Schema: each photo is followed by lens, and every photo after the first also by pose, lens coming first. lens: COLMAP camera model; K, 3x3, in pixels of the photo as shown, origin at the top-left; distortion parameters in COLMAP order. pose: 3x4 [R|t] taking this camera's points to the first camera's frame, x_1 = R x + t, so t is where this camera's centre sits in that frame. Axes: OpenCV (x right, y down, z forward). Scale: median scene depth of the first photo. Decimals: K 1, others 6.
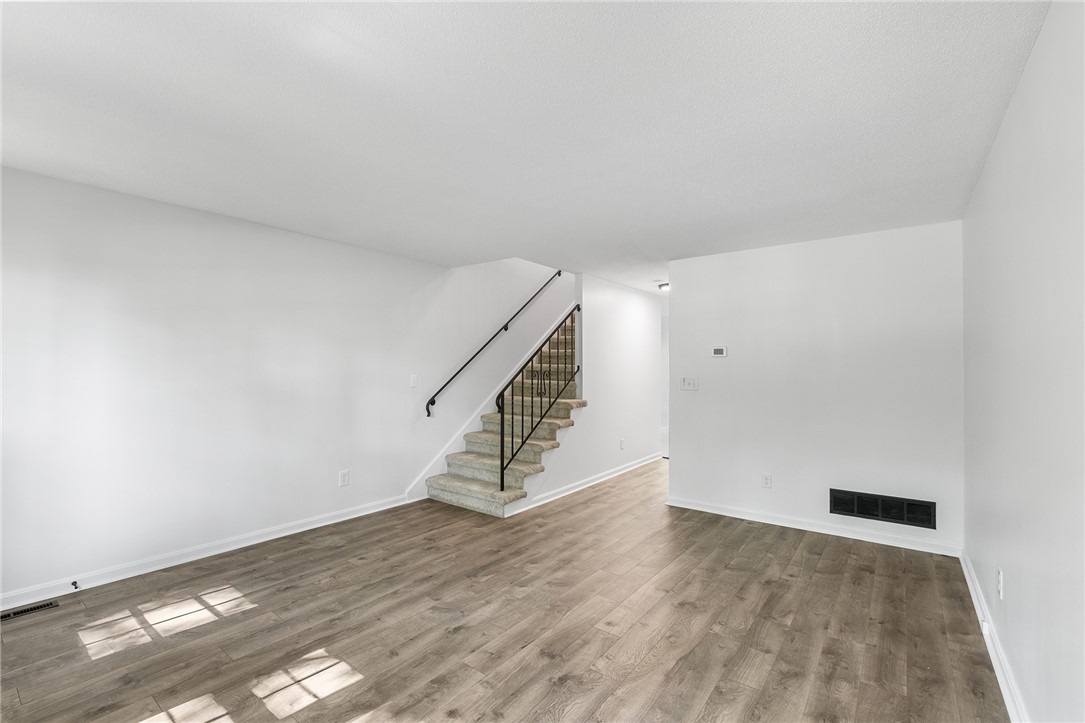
lens RADIAL K [[471.7, 0, 556.6], [0, 471.7, 374.1], [0, 0, 1]] dist [-0.004081, -0.002401]
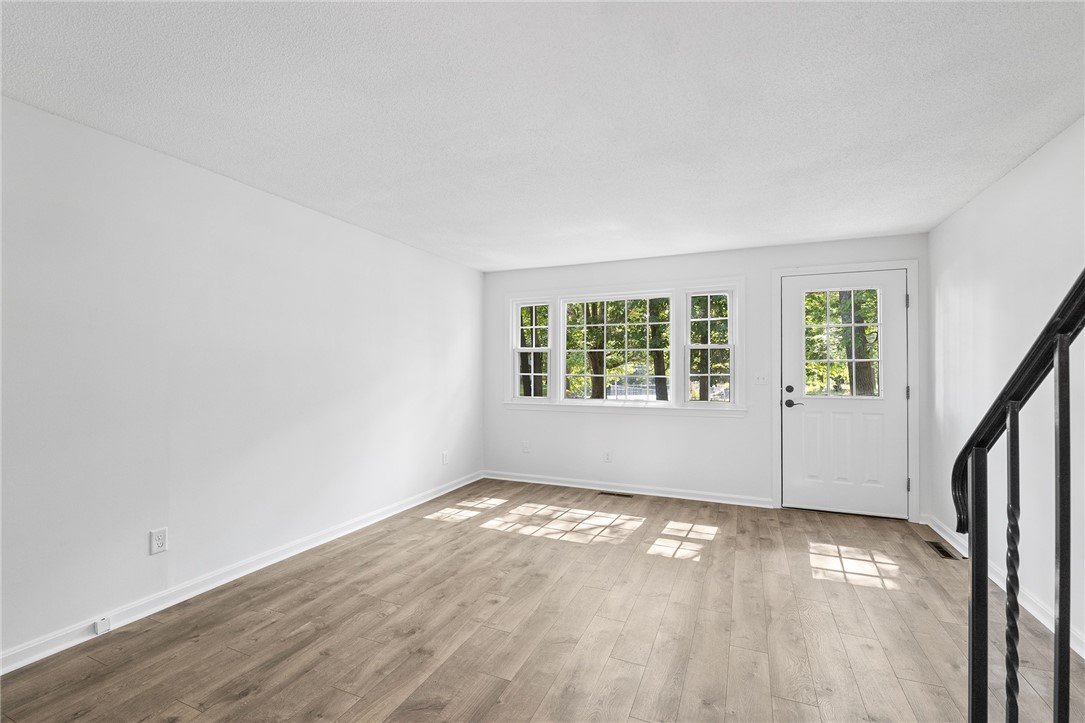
lens RADIAL K [[471.7, 0, 542.2], [0, 471.7, 362.7], [0, 0, 1]] dist [-0.004081, -0.002401]
pose [[-0.977259, -0.012020, -0.211709, 0.197170], [-0.011570, 0.999927, -0.003365, -0.001425], [0.211735, -0.000839, -0.977327, 1.692913]]
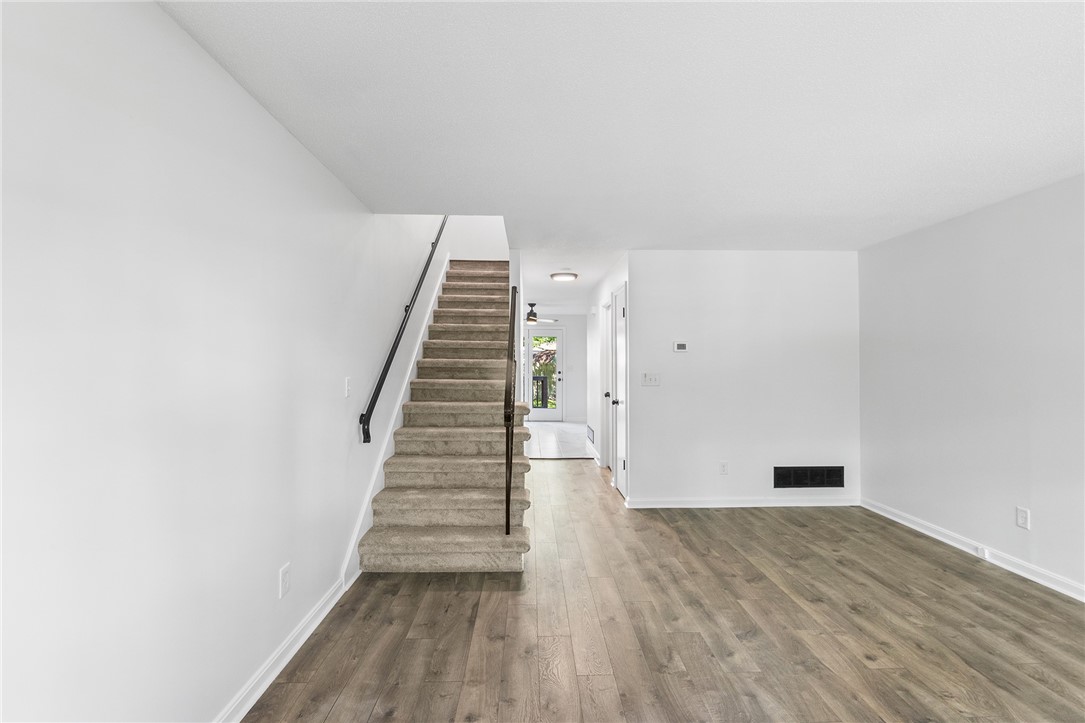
lens RADIAL K [[471.7, 0, 550.9], [0, 471.7, 356.5], [0, 0, 1]] dist [-0.004081, -0.002401]
pose [[0.786260, 0.001821, 0.617893, -0.740595], [0.010235, 0.999820, -0.015971, -0.019951], [-0.617811, 0.018881, 0.786100, 0.552379]]
